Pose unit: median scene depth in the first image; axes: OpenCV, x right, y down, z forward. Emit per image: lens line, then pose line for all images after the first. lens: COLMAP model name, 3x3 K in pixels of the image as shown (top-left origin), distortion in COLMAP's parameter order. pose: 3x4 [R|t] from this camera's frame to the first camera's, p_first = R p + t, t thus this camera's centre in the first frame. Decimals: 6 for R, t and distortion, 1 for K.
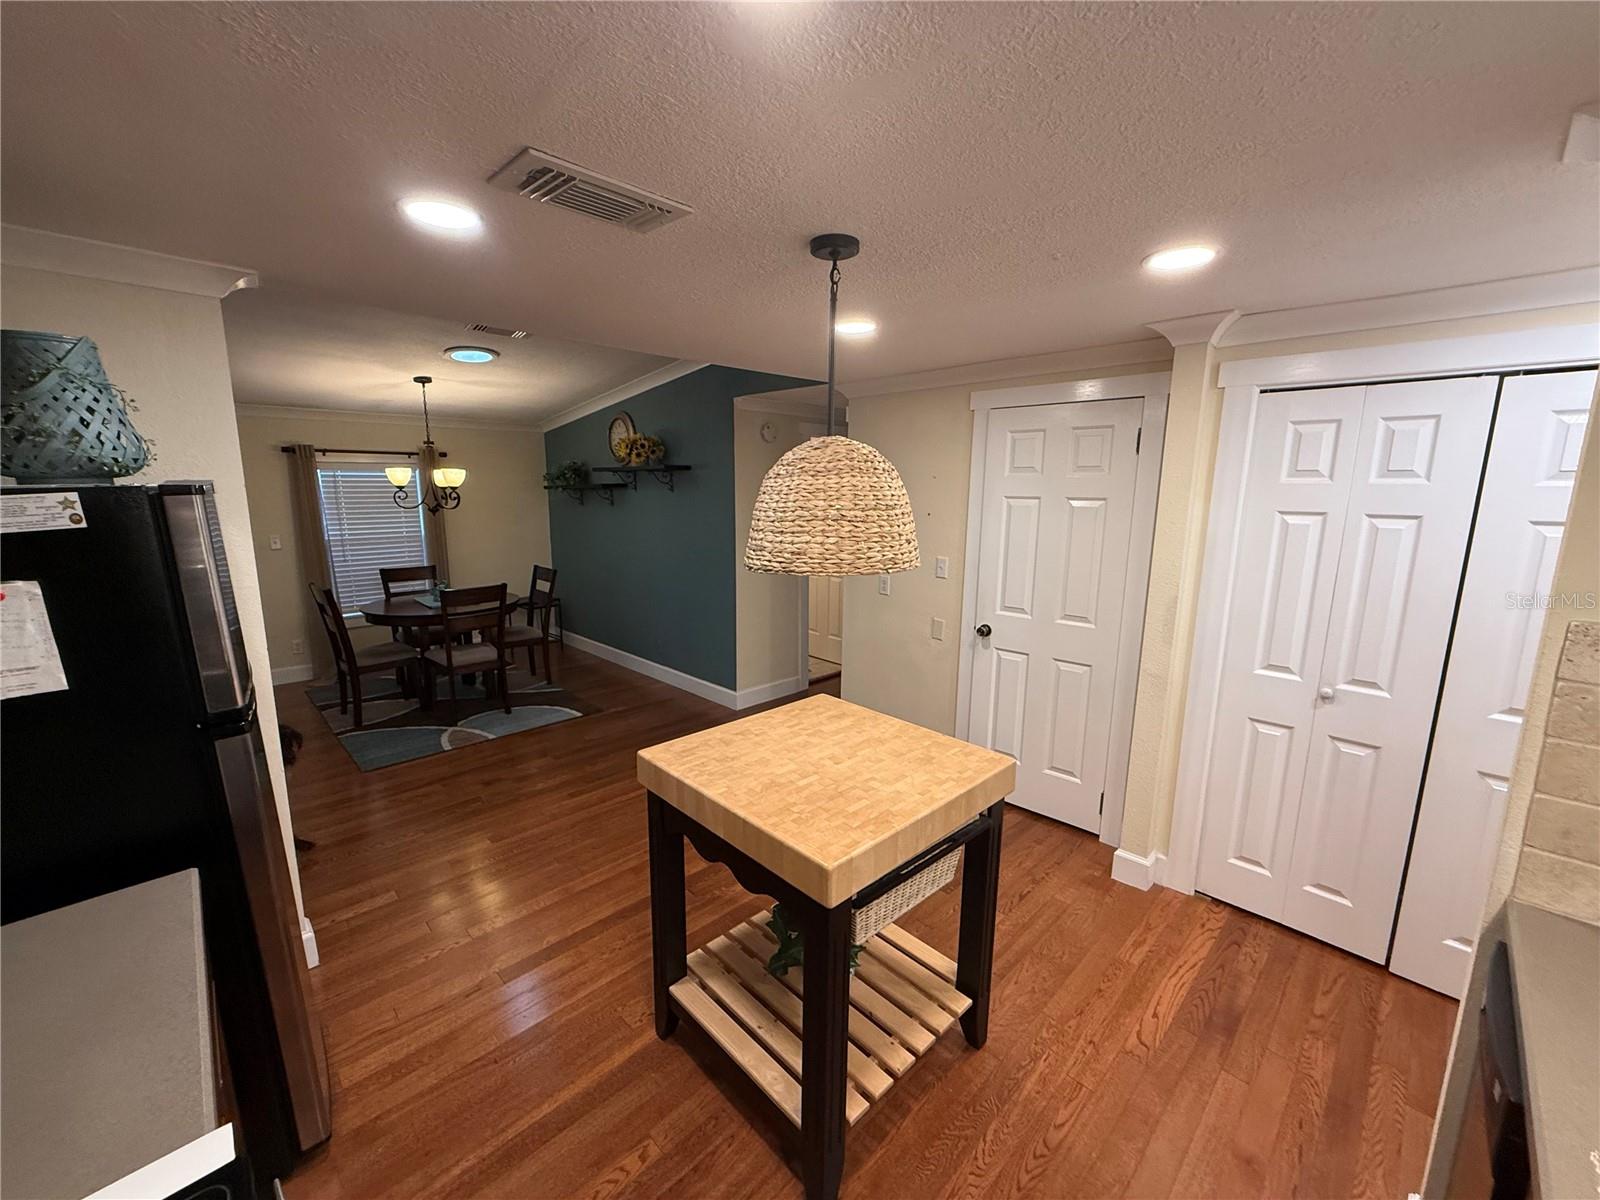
lens RADIAL K [[637.4, 0, 805.3], [0, 637.4, 597.0], [0, 0, 1]] dist [-0.022882, -0.000114]
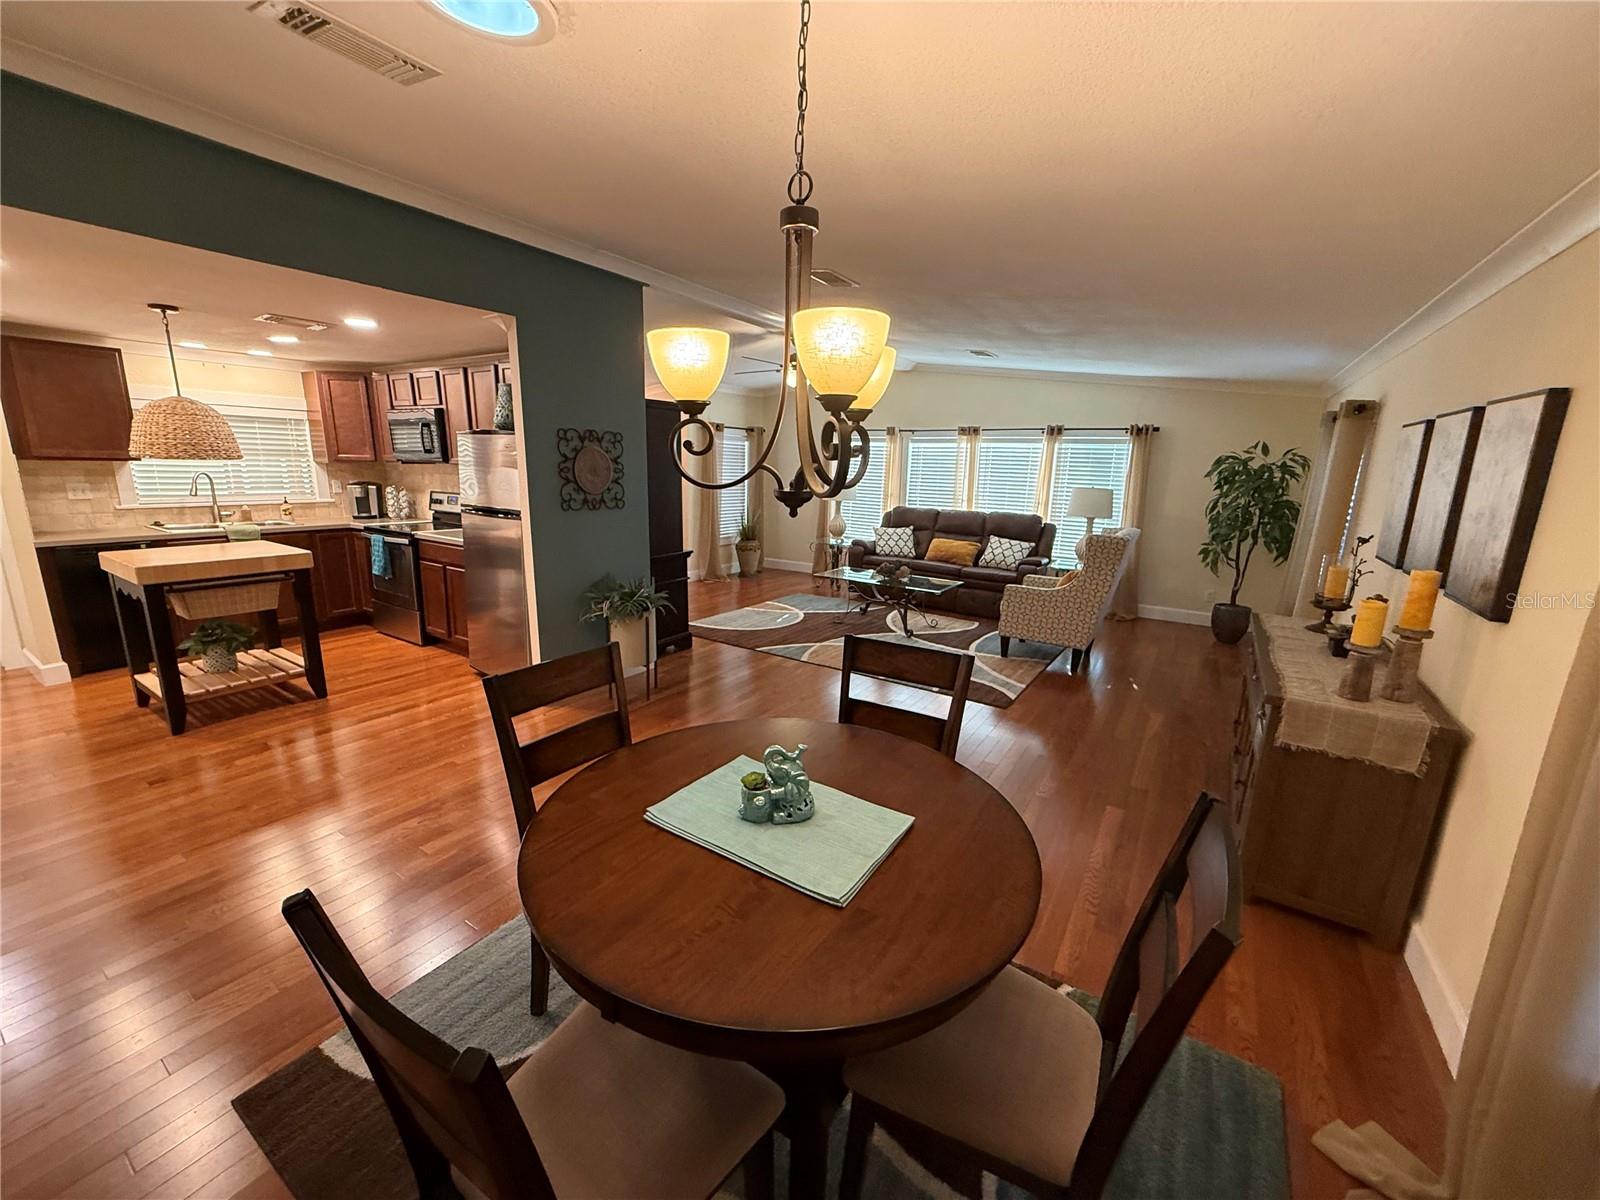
lens RADIAL K [[637.4, 0, 797.1], [0, 637.4, 597.6], [0, 0, 1]] dist [0.000796, -0.000286]
pose [[-0.976912, 0.009879, -0.213412, -0.546339], [-0.071504, 0.926200, 0.370189, -0.204735], [0.201319, 0.376902, -0.904110, 1.298372]]
